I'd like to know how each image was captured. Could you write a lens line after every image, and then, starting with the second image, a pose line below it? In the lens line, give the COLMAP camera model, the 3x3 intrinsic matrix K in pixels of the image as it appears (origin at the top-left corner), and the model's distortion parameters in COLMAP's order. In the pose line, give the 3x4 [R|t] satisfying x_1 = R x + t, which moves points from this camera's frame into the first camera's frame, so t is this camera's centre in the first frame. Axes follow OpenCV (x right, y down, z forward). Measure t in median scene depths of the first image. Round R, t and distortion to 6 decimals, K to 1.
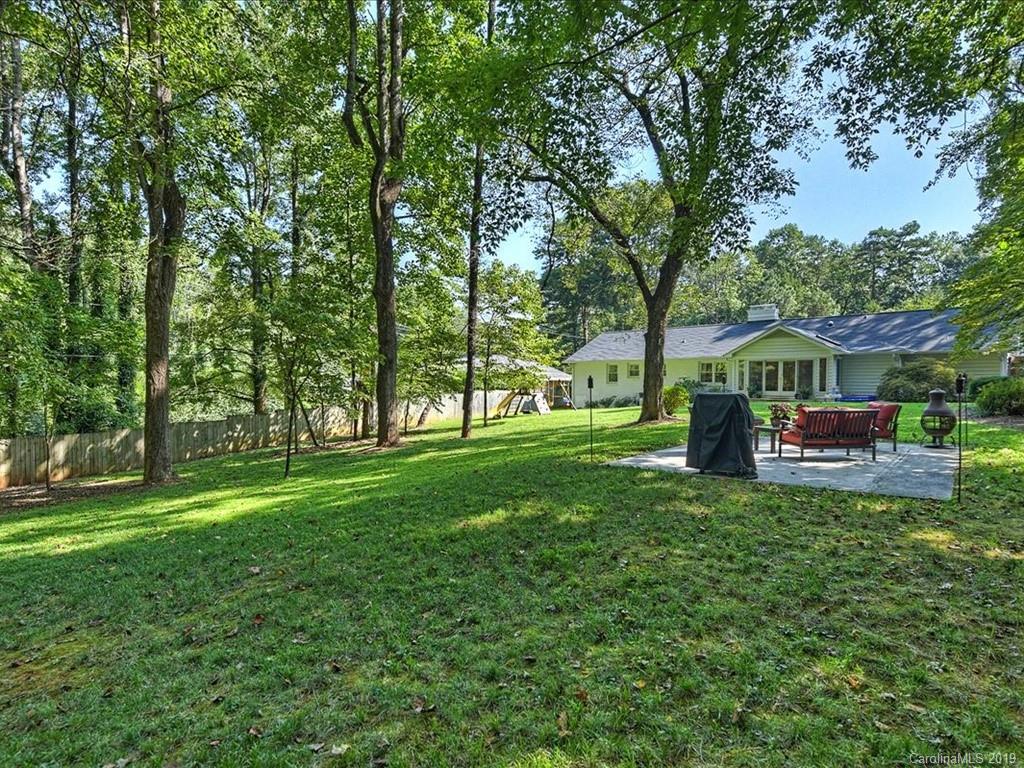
lens RADIAL K [[574.7, 0, 512.0], [0, 574.7, 384.0], [0, 0, 1]] dist [0.000267, 0.000059]
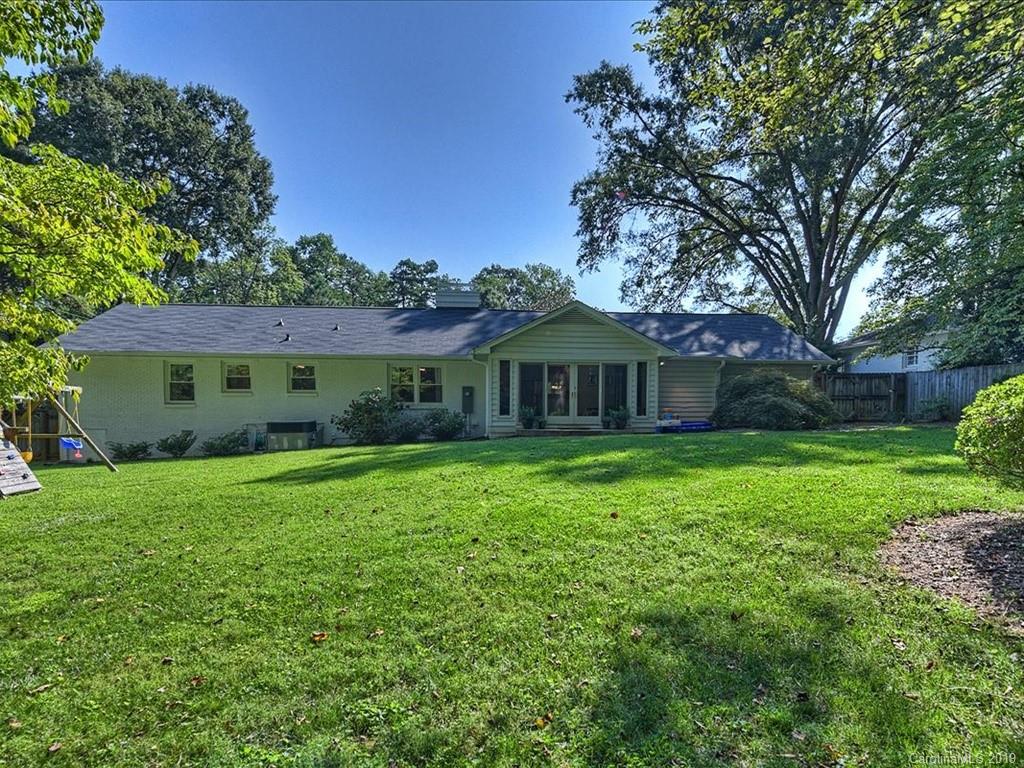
lens RADIAL K [[574.7, 0, 512.0], [0, 574.7, 384.0], [0, 0, 1]] dist [0.000267, 0.000059]
pose [[0.624009, 0.049372, 0.779856, -0.019070], [0.001953, 0.997900, -0.064739, 0.013588], [-0.781414, 0.041921, 0.622603, 0.527228]]
